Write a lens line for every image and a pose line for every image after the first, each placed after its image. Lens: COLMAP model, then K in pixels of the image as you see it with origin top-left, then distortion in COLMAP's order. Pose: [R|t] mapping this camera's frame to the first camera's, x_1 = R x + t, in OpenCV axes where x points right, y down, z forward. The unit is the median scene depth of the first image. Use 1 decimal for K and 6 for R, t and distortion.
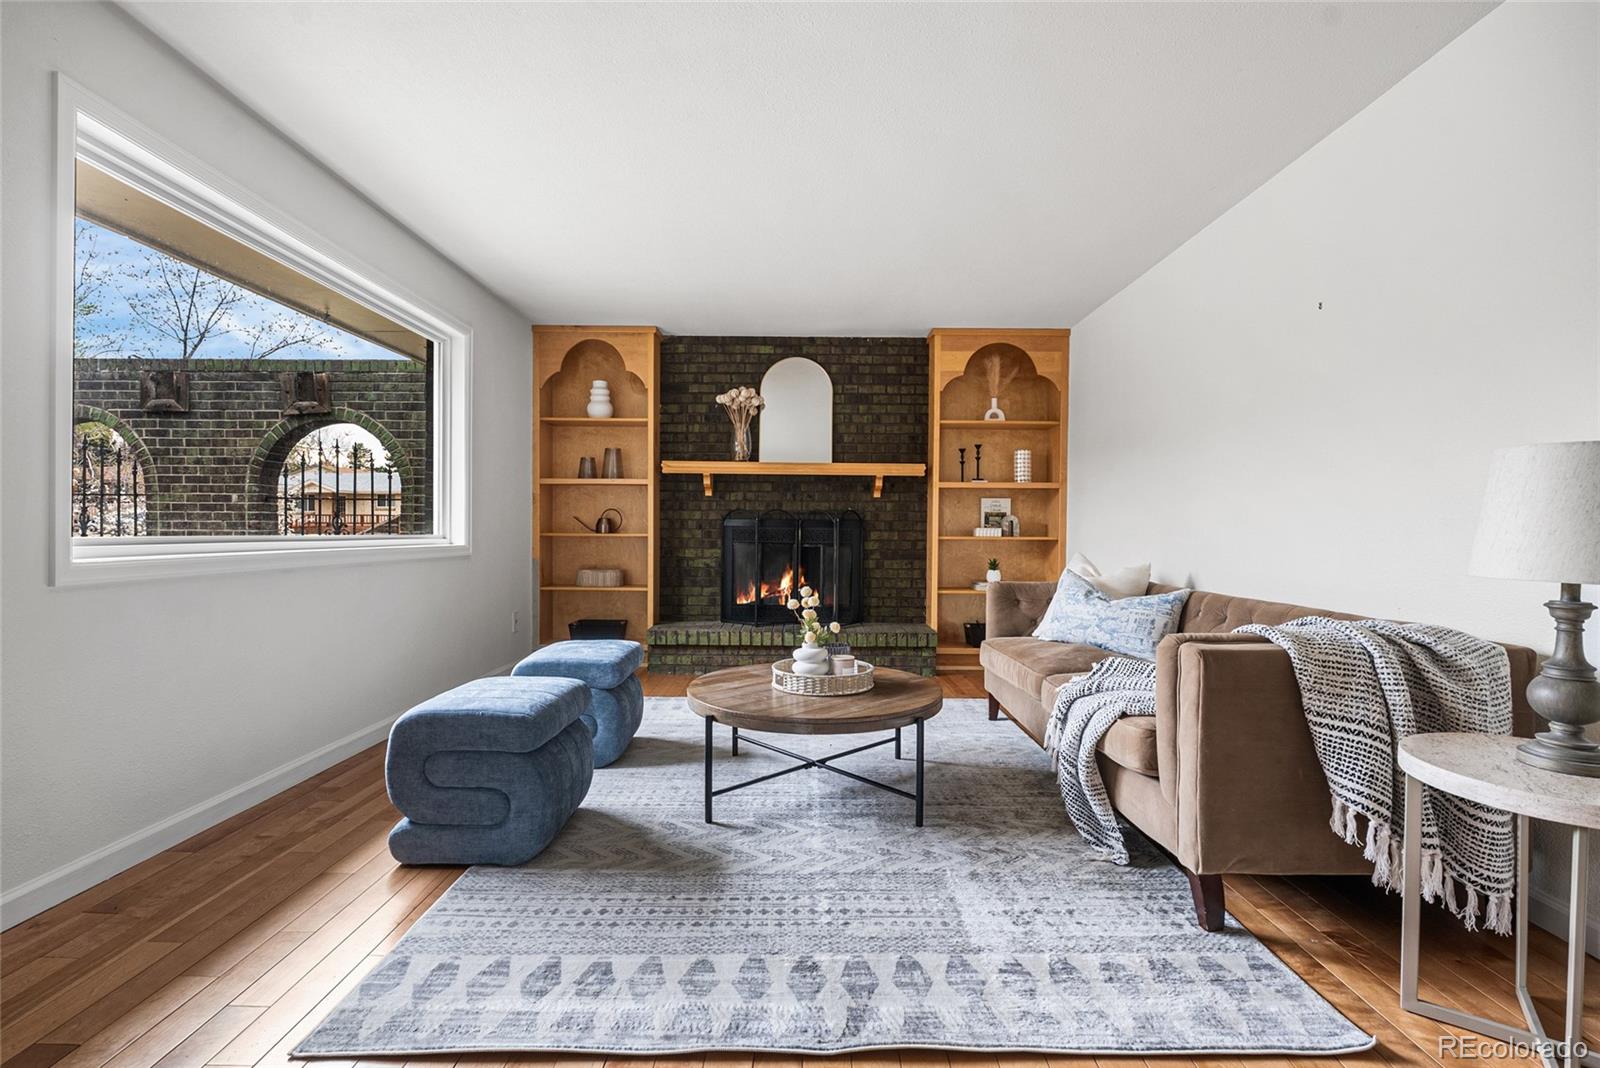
lens RADIAL K [[706.3, 0, 809.6], [0, 706.3, 530.5], [0, 0, 1]] dist [-0.007120, 0.001248]
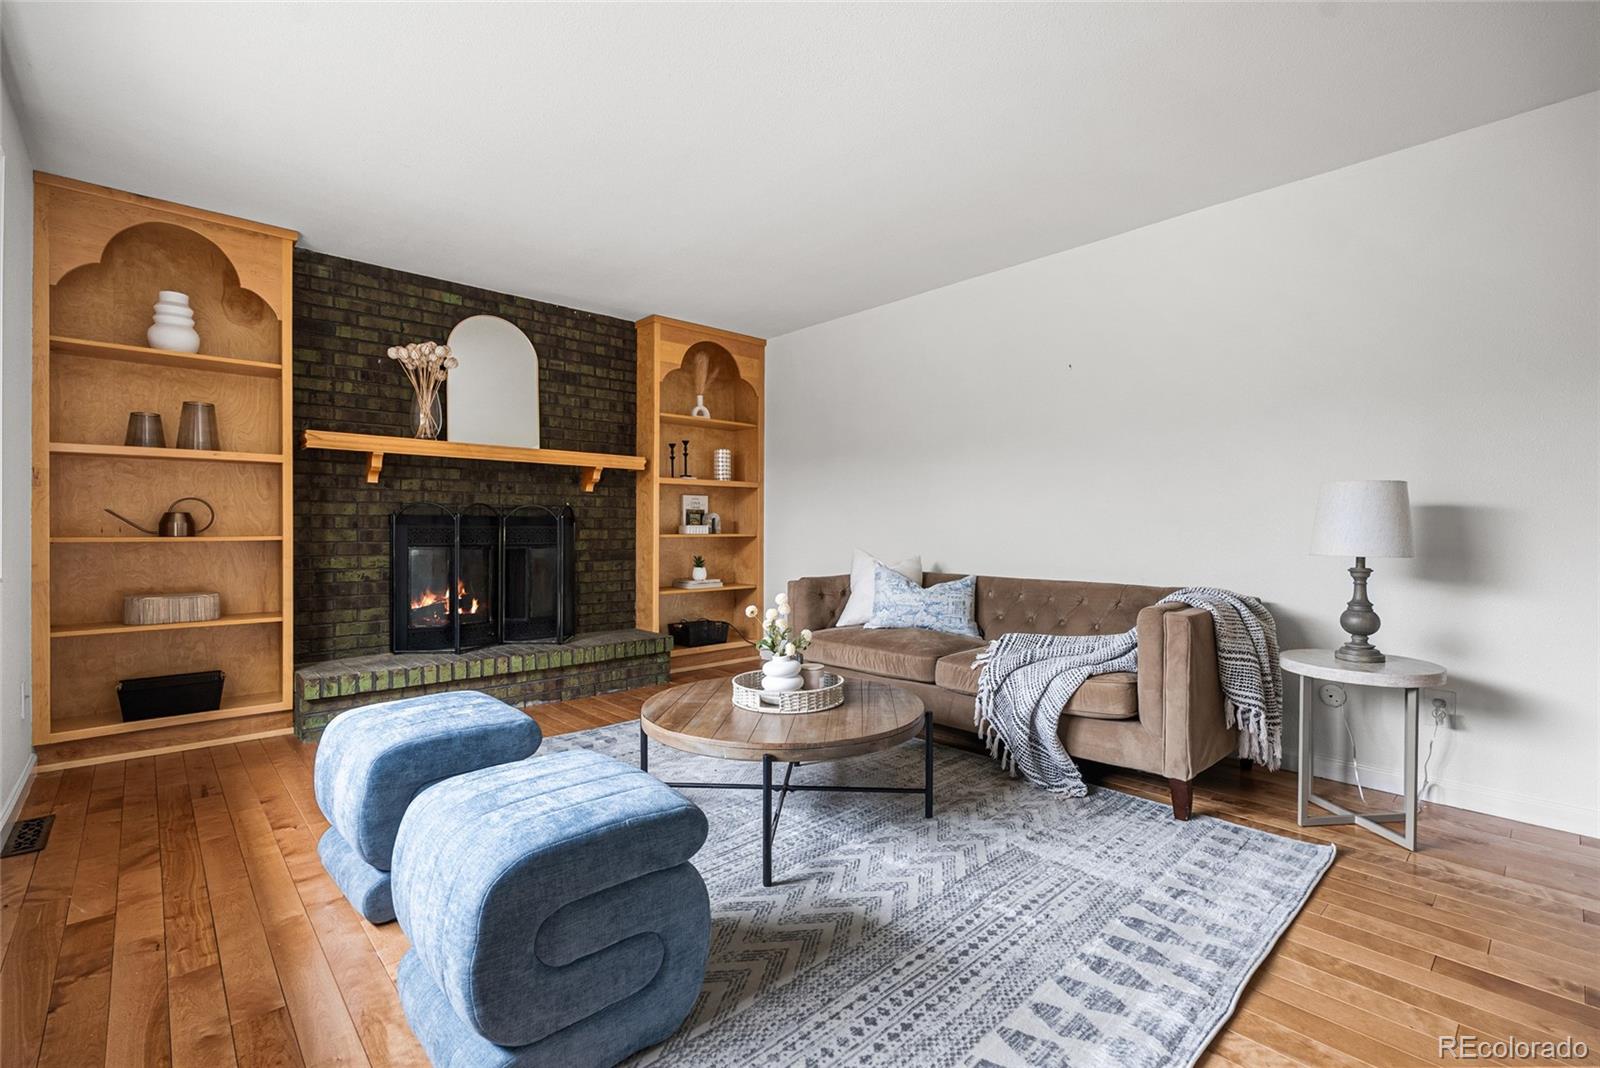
lens RADIAL K [[706.3, 0, 802.7], [0, 706.3, 521.7], [0, 0, 1]] dist [-0.007120, 0.001248]
pose [[0.735728, -0.001110, 0.677276, -0.315158], [0.004778, 0.999982, -0.003552, -0.004531], [-0.677260, 0.005850, 0.735721, 0.169277]]
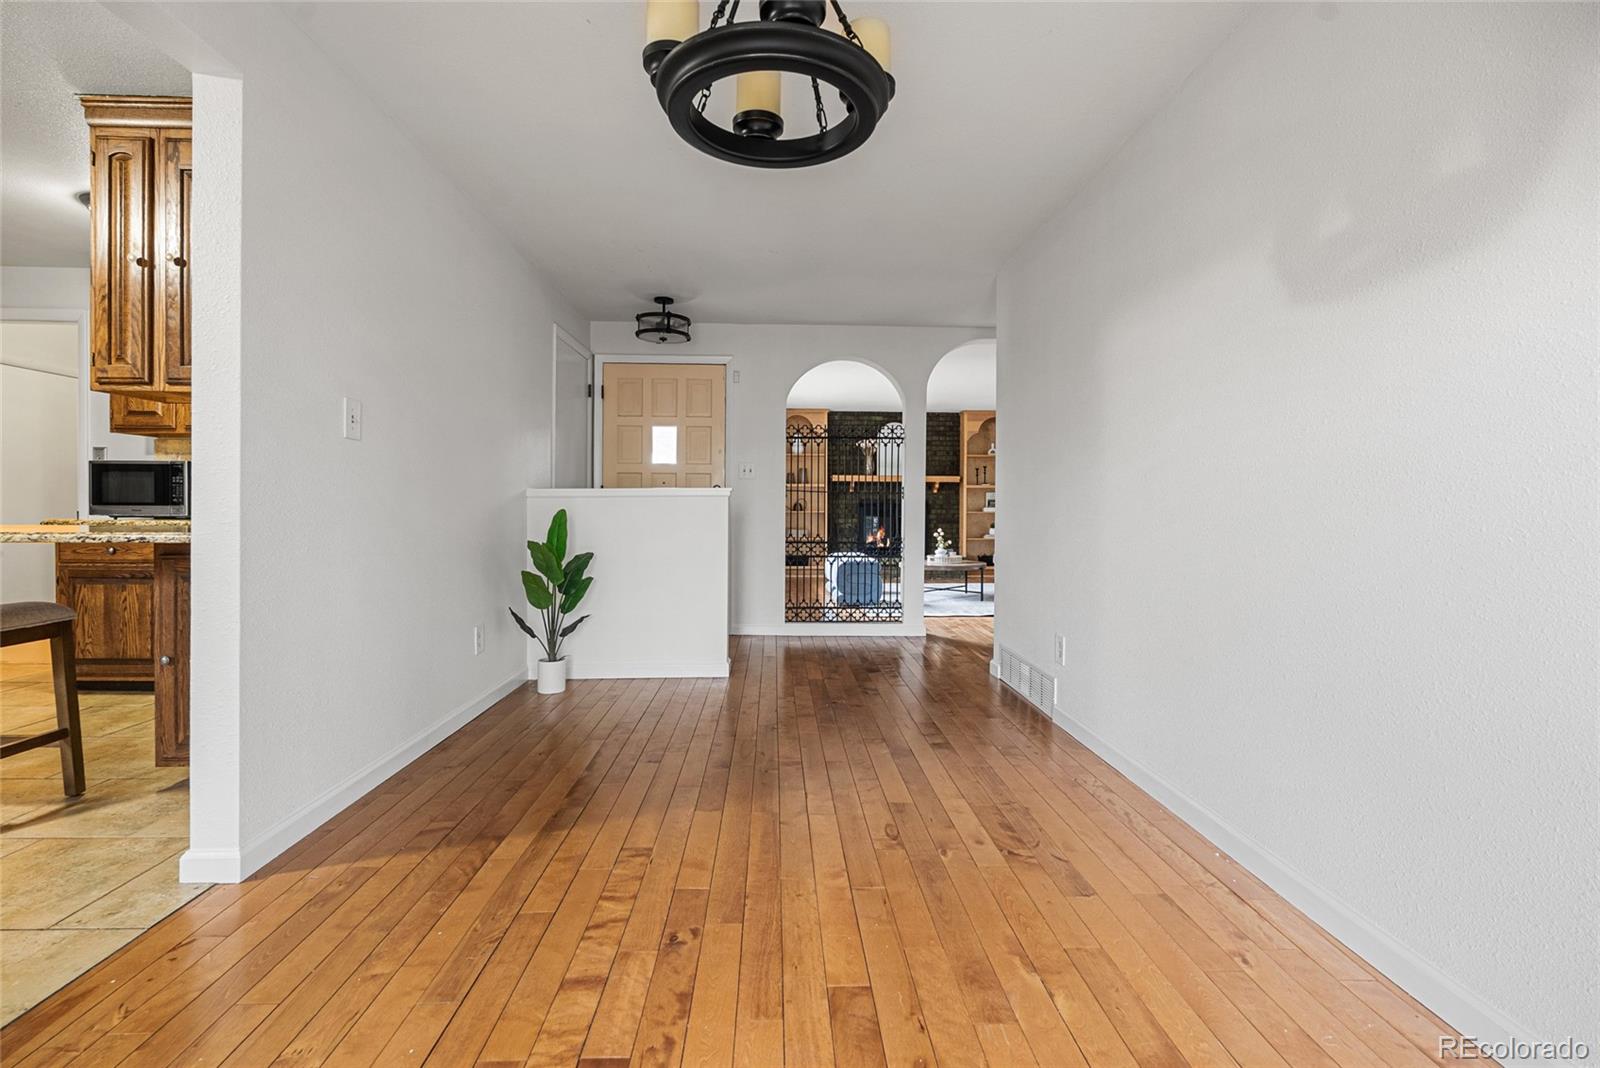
lens RADIAL K [[706.3, 0, 809.5], [0, 706.3, 513.0], [0, 0, 1]] dist [-0.007120, 0.001248]
pose [[0.999028, -0.004748, 0.043822, -0.358798], [0.004450, 0.999966, 0.006895, -0.004177], [-0.043853, -0.006693, 0.999016, -1.016505]]
